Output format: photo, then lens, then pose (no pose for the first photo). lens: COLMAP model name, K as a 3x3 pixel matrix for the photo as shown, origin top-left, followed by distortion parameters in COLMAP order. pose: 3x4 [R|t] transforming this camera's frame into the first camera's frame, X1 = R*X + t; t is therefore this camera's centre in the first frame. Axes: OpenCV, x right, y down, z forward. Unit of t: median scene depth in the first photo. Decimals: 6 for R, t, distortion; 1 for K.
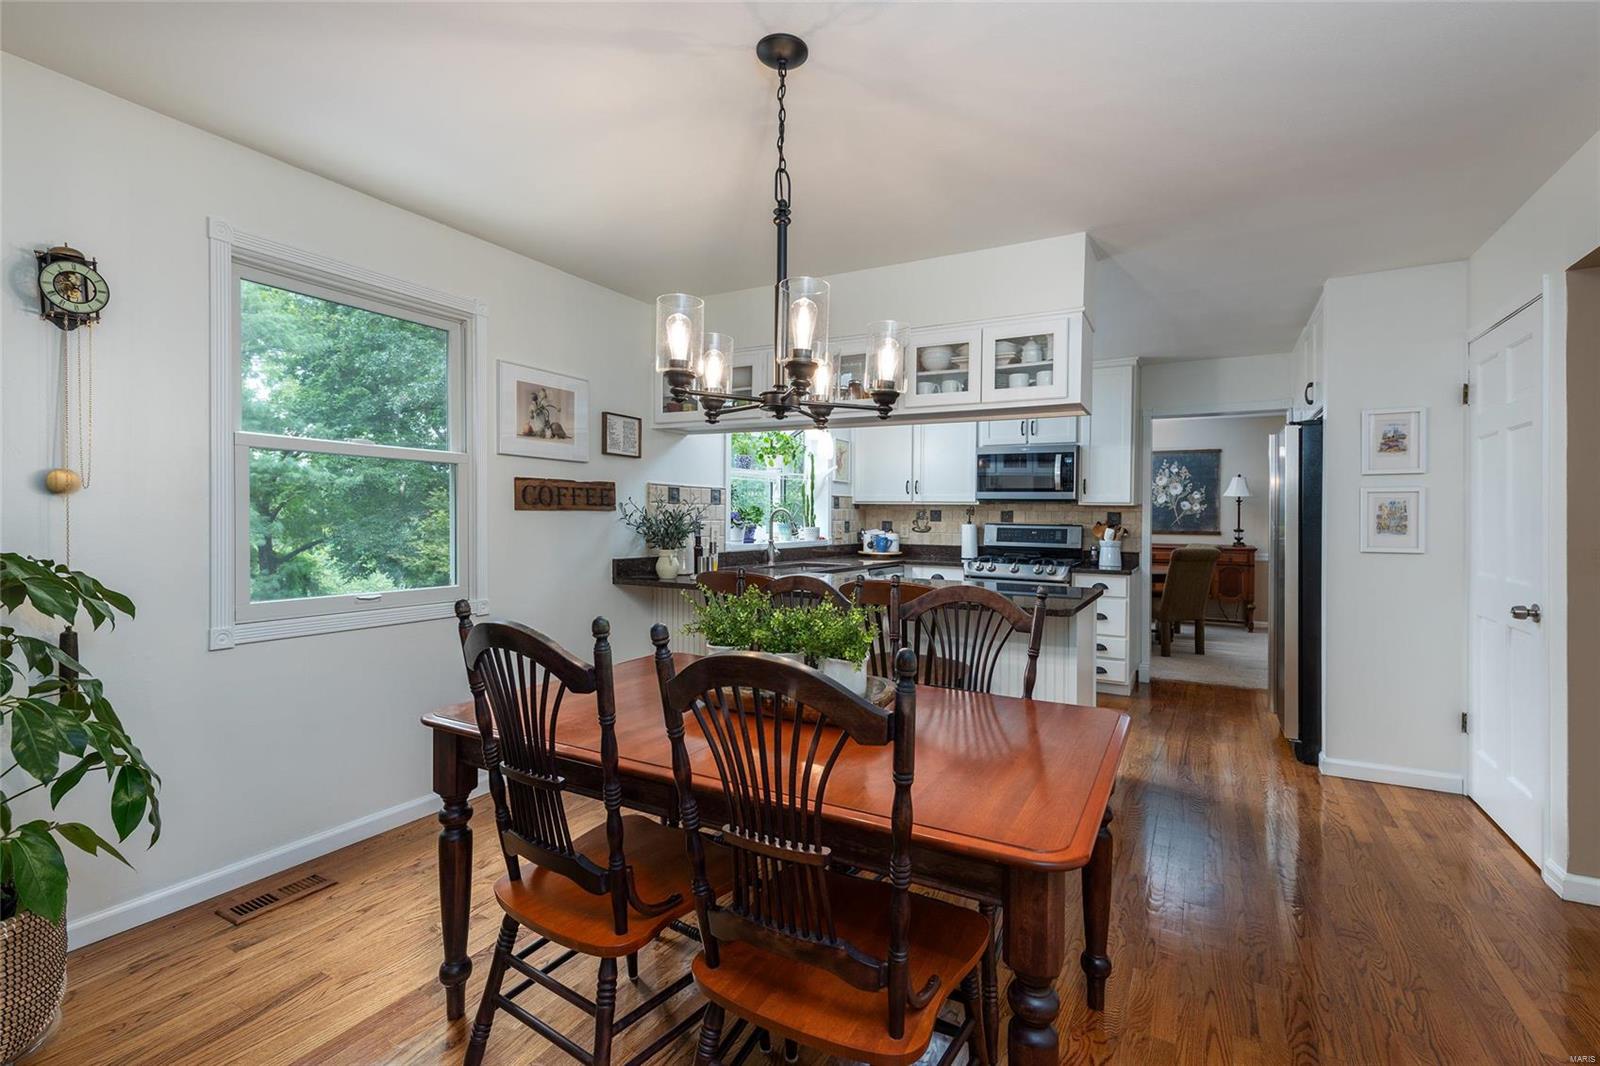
lens RADIAL K [[716.5, 0, 801.3], [0, 716.5, 527.7], [0, 0, 1]] dist [0.001606, 0.000211]
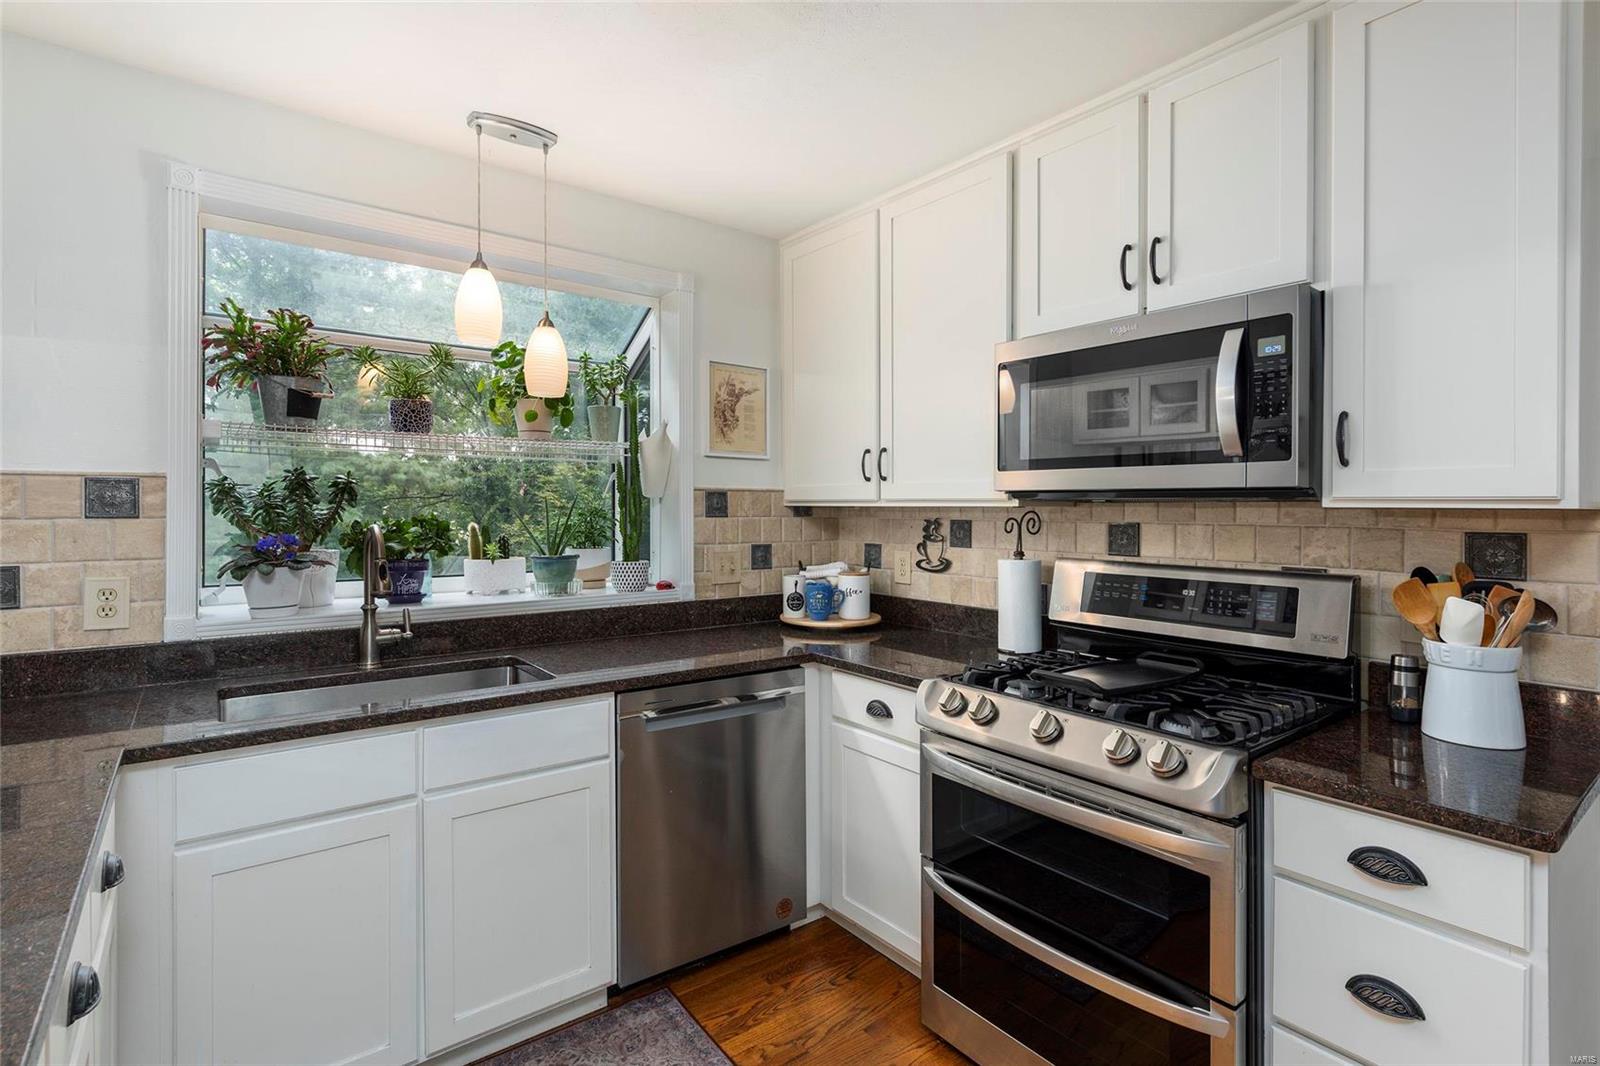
lens RADIAL K [[775.5, 0, 799.0], [0, 775.5, 519.9], [0, 0, 1]] dist [0.001983, -0.000143]
pose [[0.918716, -0.002141, -0.394913, 0.306832], [-0.000394, 0.999980, -0.006338, -0.024046], [0.394918, 0.005979, 0.918697, 0.620441]]
